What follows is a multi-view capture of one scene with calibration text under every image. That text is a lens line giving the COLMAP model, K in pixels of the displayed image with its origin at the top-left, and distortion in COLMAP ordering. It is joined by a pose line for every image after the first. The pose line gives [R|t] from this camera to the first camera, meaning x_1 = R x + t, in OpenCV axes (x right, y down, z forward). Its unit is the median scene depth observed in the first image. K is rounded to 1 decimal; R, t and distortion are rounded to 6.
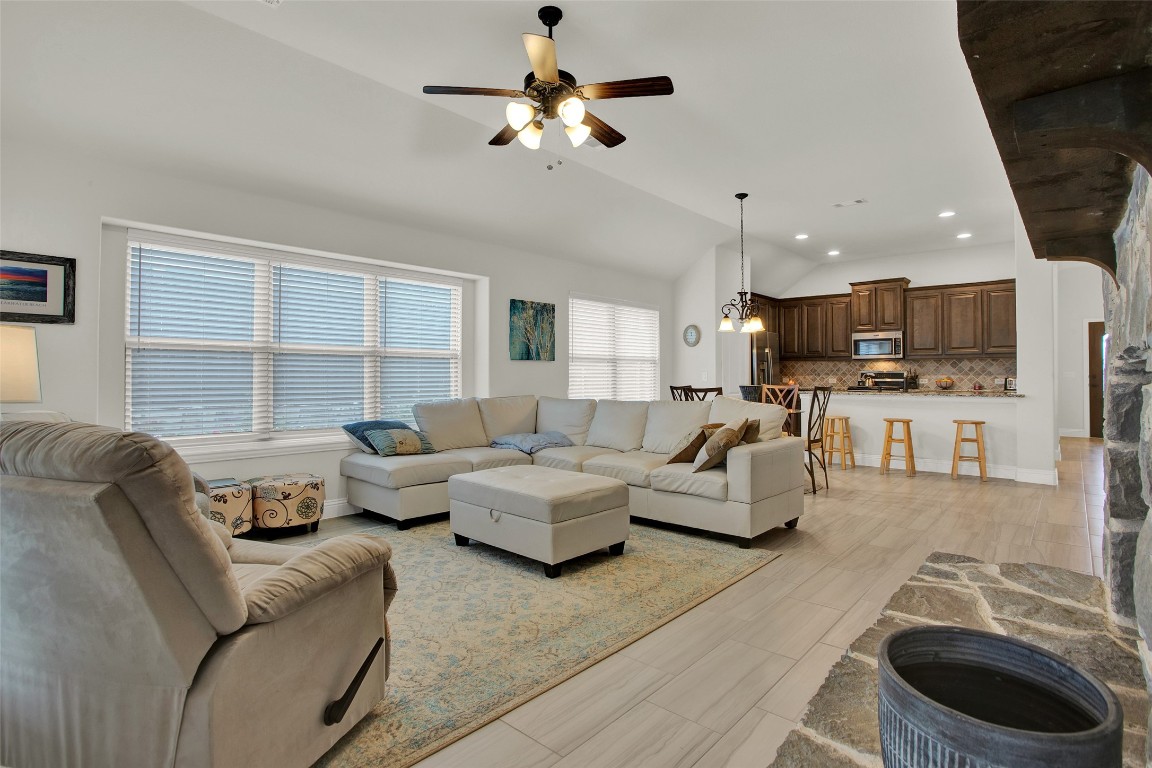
lens RADIAL K [[560.7, 0, 585.0], [0, 560.7, 357.4], [0, 0, 1]] dist [-0.057209, 0.015152]
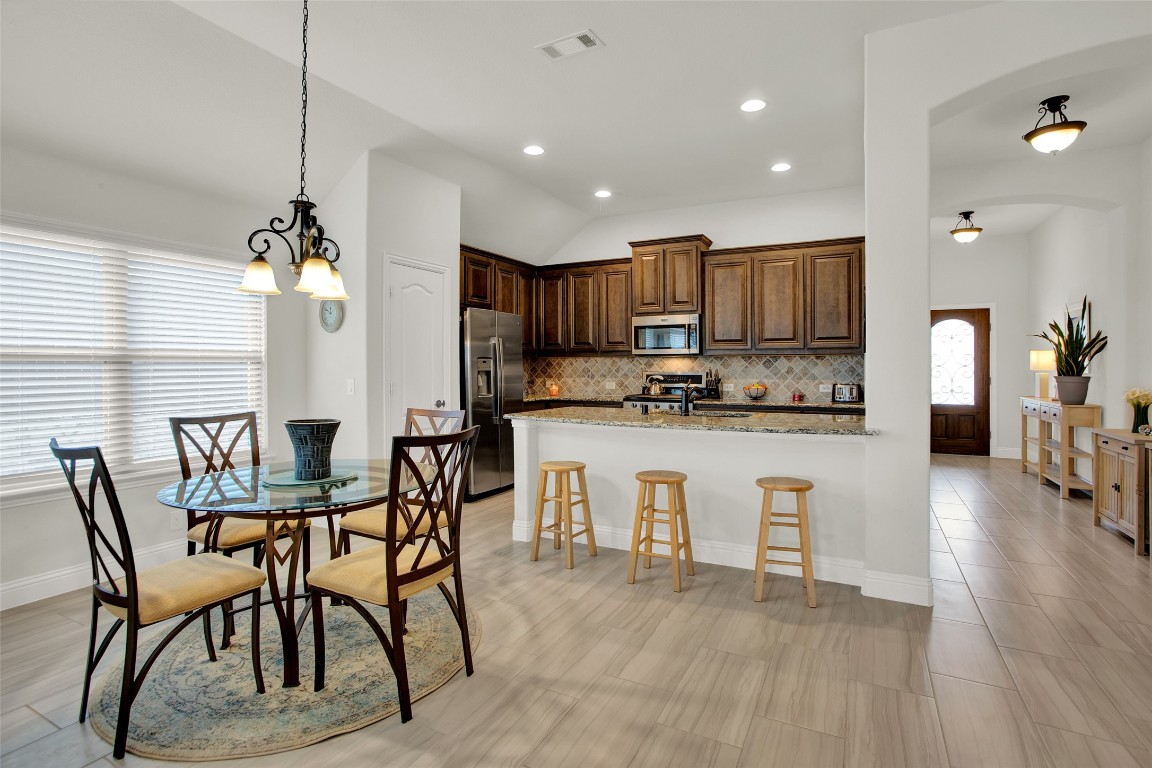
lens RADIAL K [[560.7, 0, 580.7], [0, 560.7, 350.4], [0, 0, 1]] dist [-0.057209, 0.015152]
pose [[0.967625, 0.004593, 0.252349, 0.277562], [-0.005500, 0.999981, 0.002886, -0.004369], [-0.252331, -0.004181, 0.967632, 0.392355]]
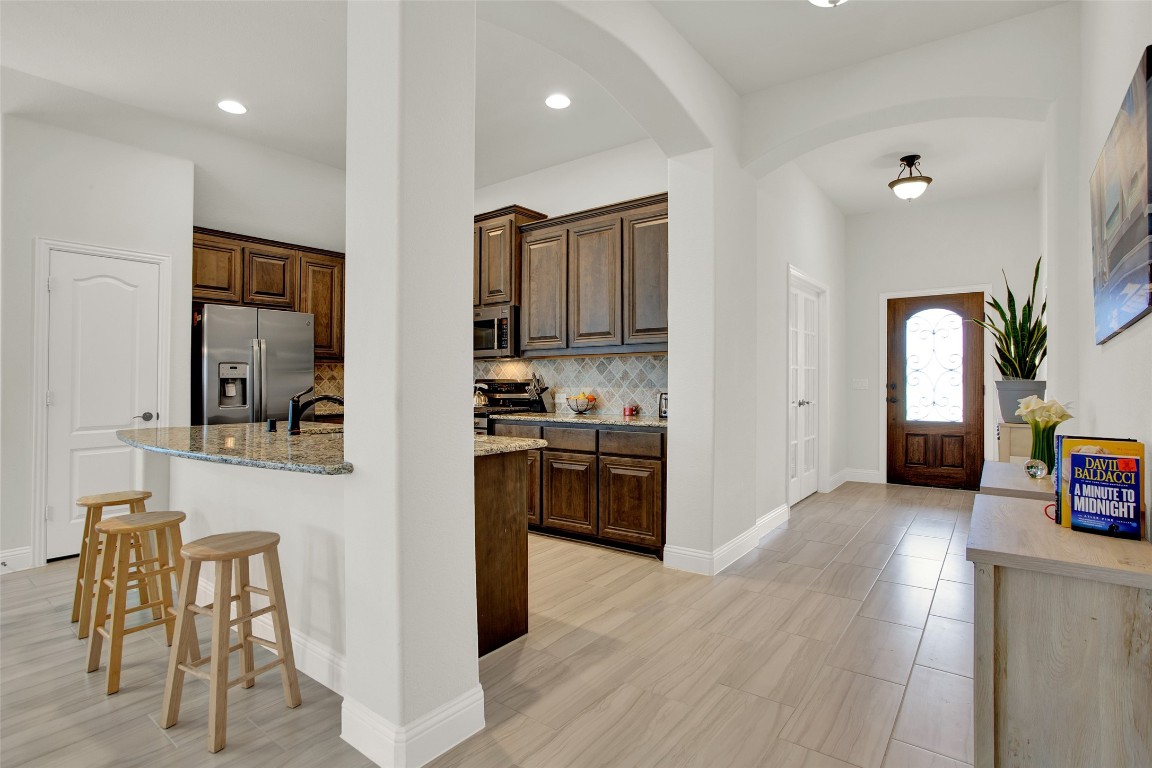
lens RADIAL K [[560.7, 0, 578.1], [0, 560.7, 371.9], [0, 0, 1]] dist [-0.057209, 0.015152]
pose [[0.996107, -0.007946, 0.087790, 0.627773], [0.006554, 0.999848, 0.016128, 0.009346], [-0.087905, -0.015490, 0.996008, 0.477084]]
